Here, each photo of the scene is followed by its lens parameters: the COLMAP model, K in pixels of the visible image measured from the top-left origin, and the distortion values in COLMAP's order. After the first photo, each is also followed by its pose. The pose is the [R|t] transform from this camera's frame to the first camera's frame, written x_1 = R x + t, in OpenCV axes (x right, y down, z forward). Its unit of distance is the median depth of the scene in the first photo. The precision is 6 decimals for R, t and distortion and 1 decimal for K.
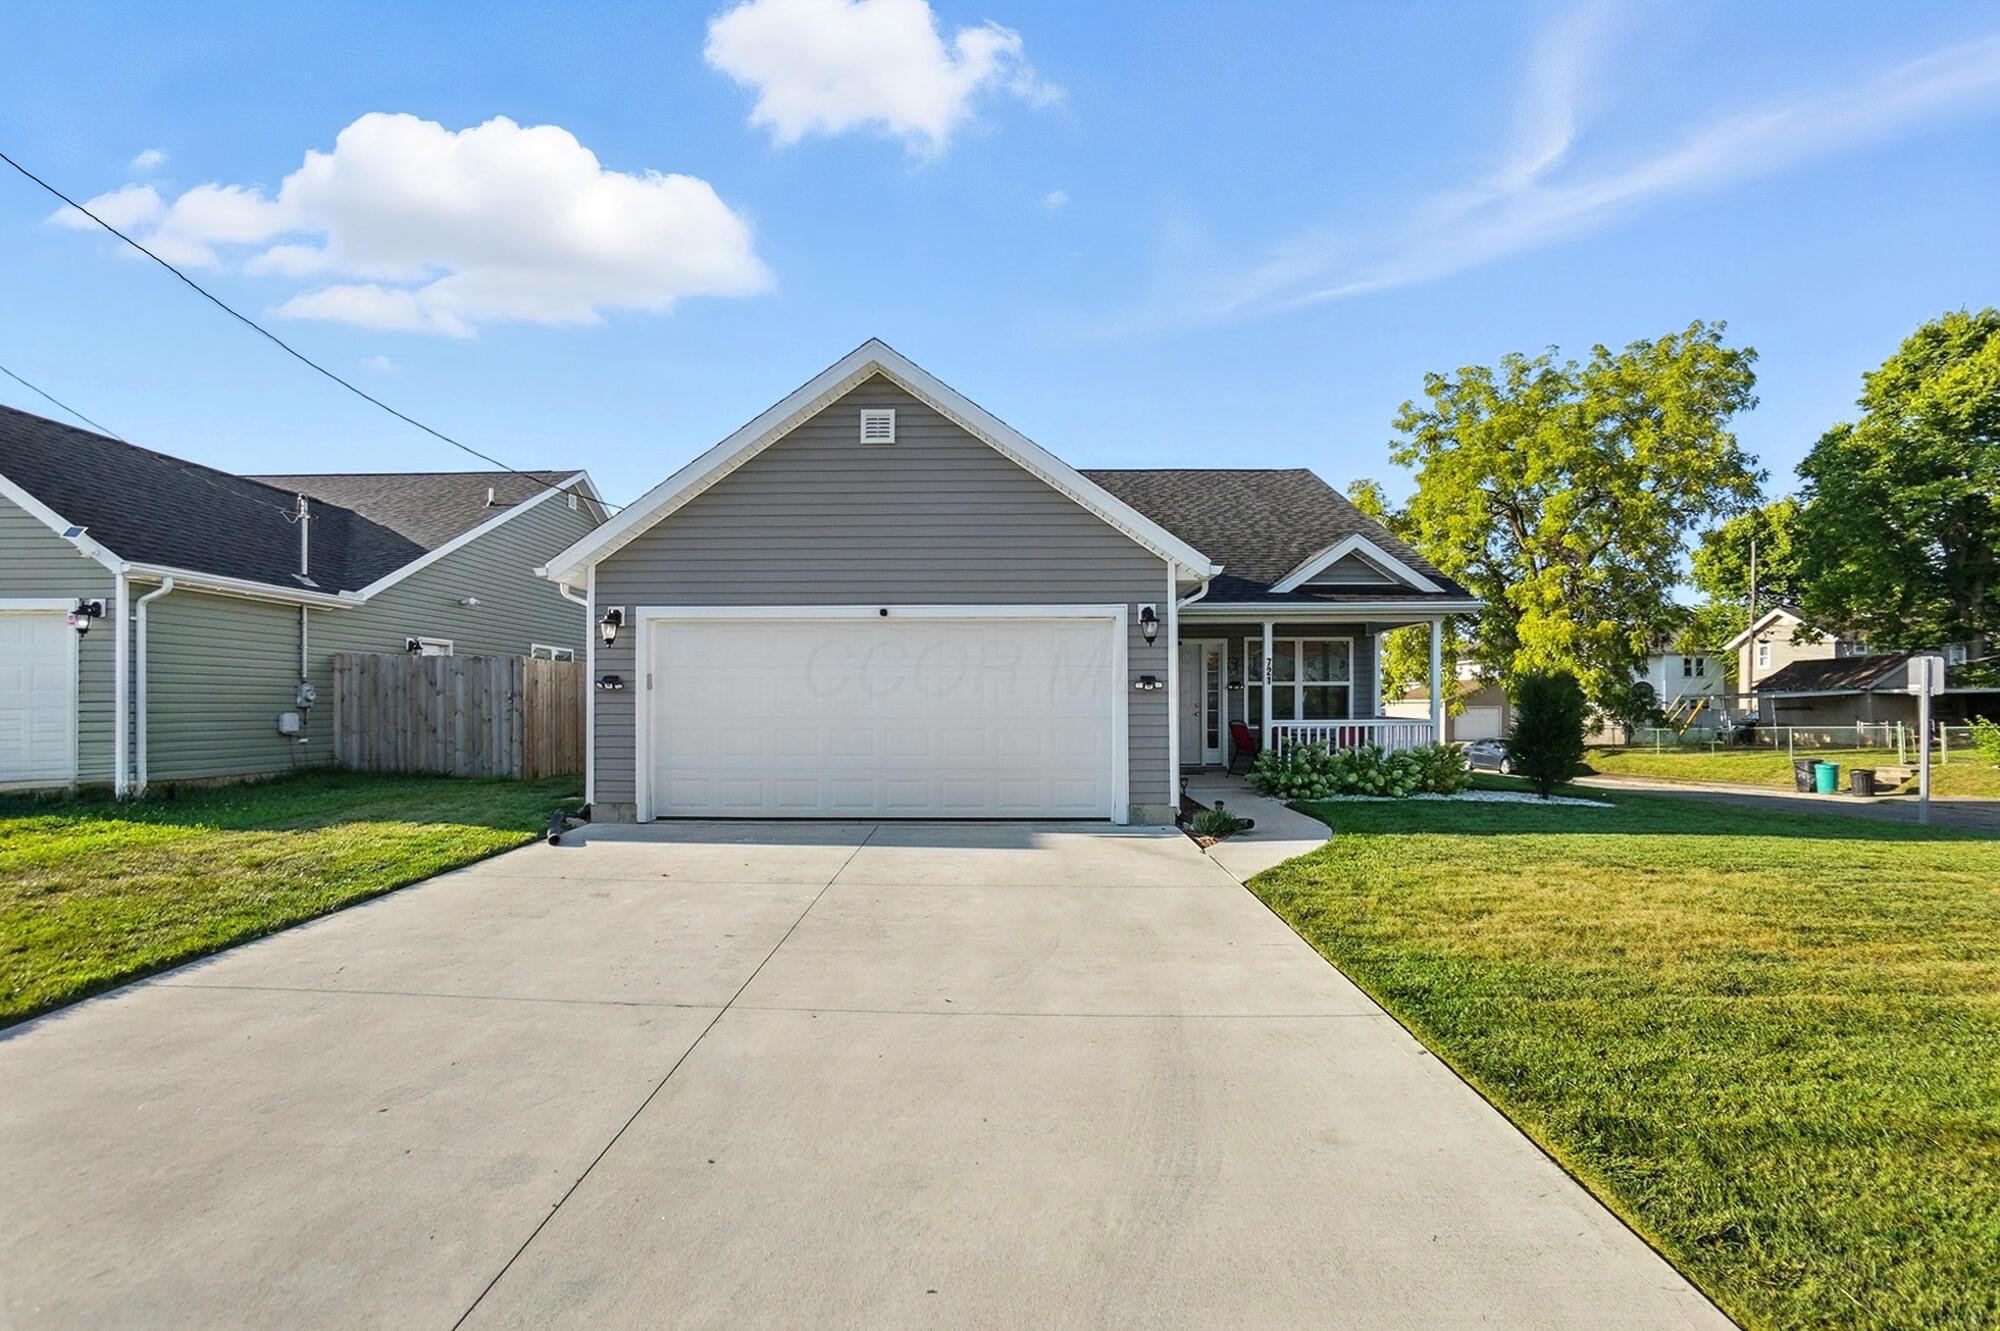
lens RADIAL K [[897.1, 0, 967.2], [0, 897.1, 670.5], [0, 0, 1]] dist [-0.041727, 0.000014]
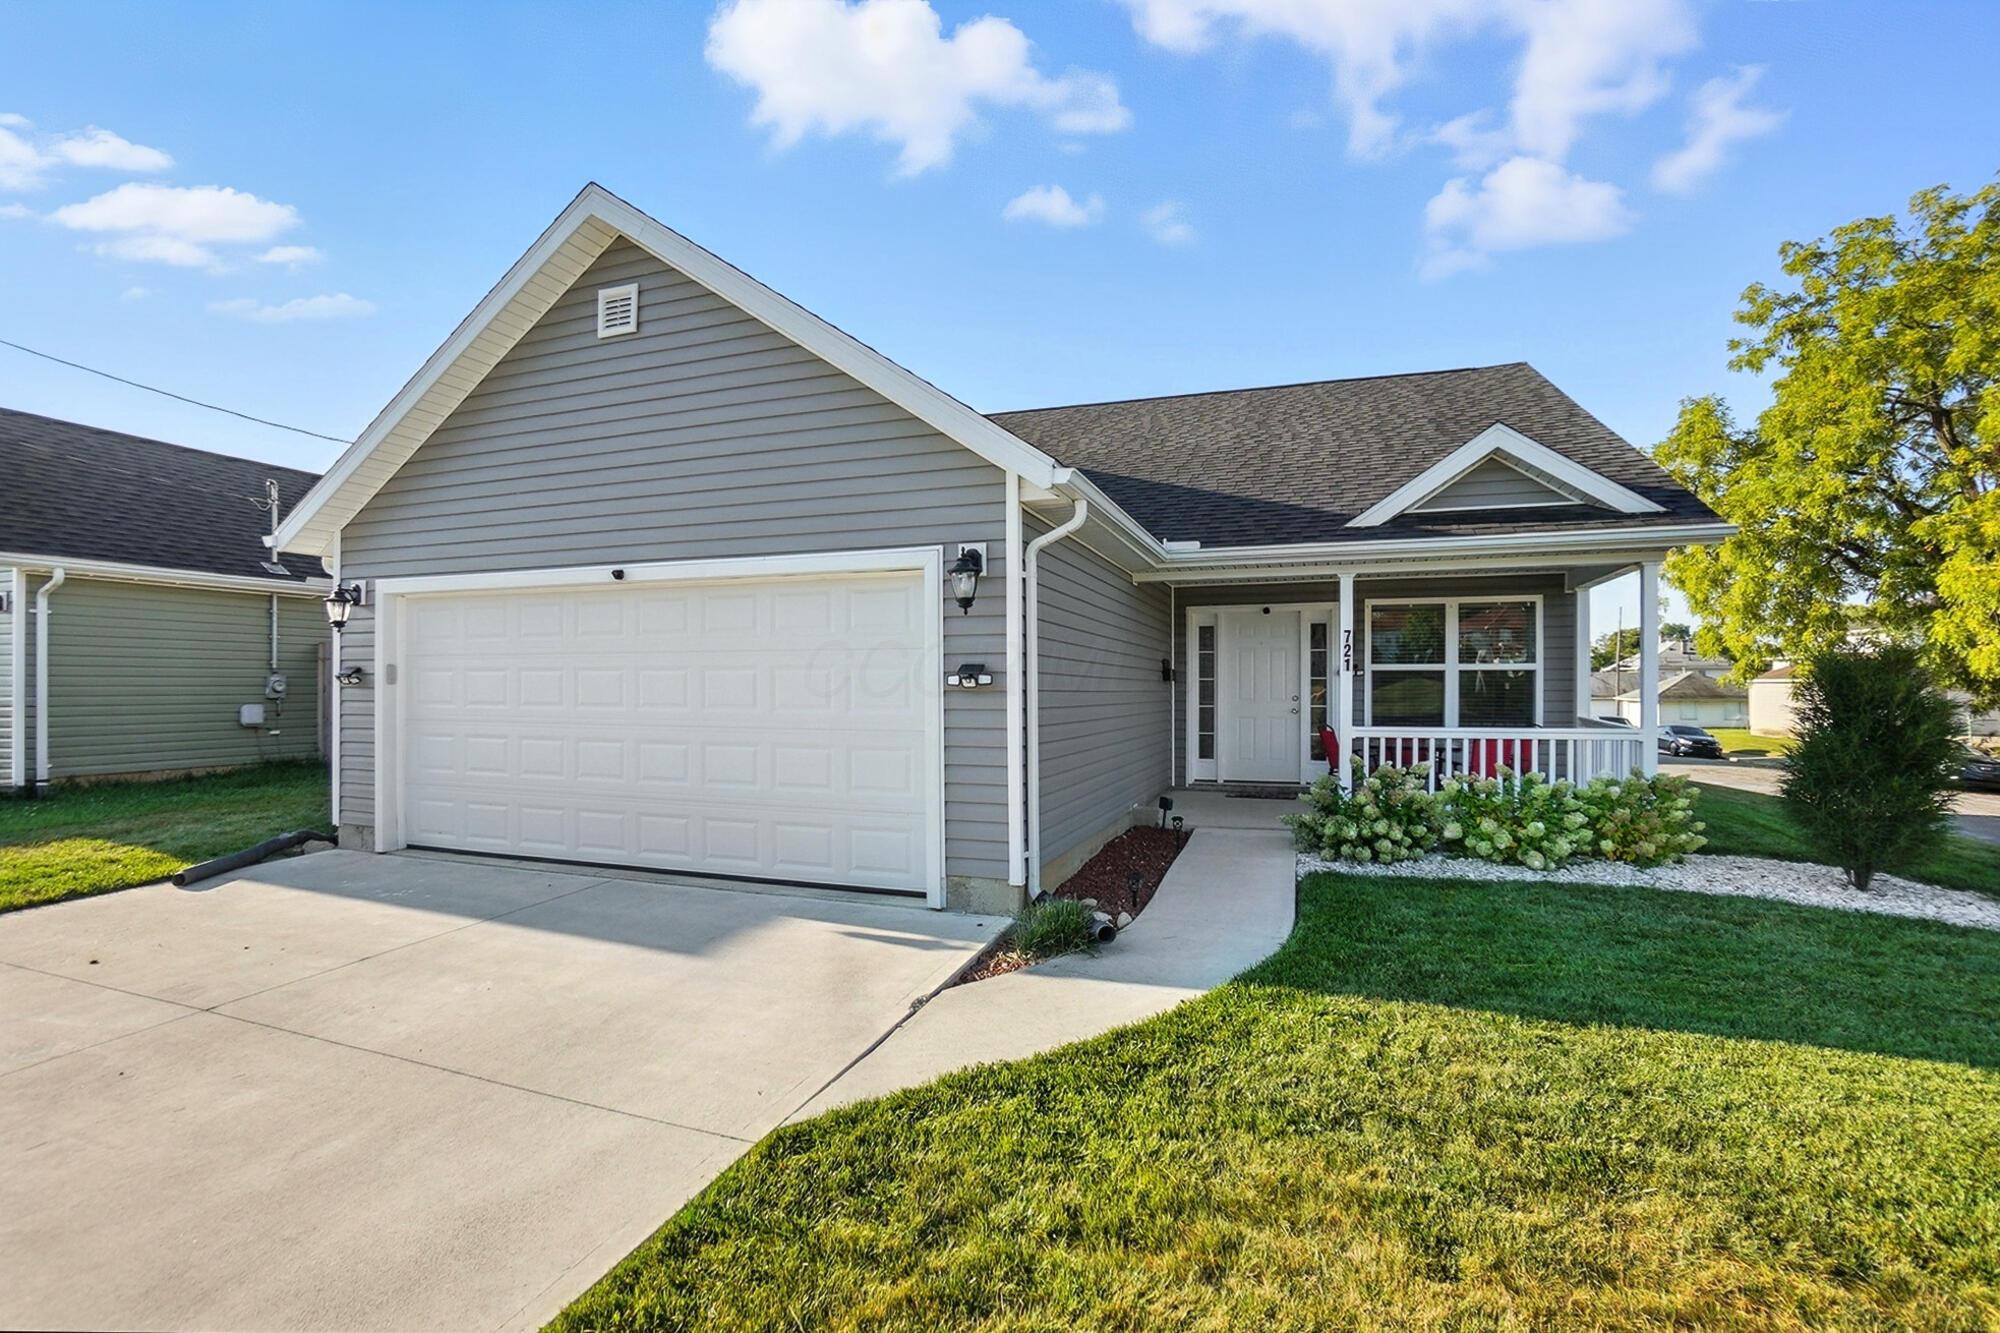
lens RADIAL K [[885.7, 0, 994.1], [0, 885.7, 650.3], [0, 0, 1]] dist [-0.052120, 0.017757]
pose [[0.952990, -0.011133, -0.302798, 0.303480], [0.011853, 0.999930, 0.000539, -0.002420], [0.302771, -0.004102, 0.953054, 0.340912]]
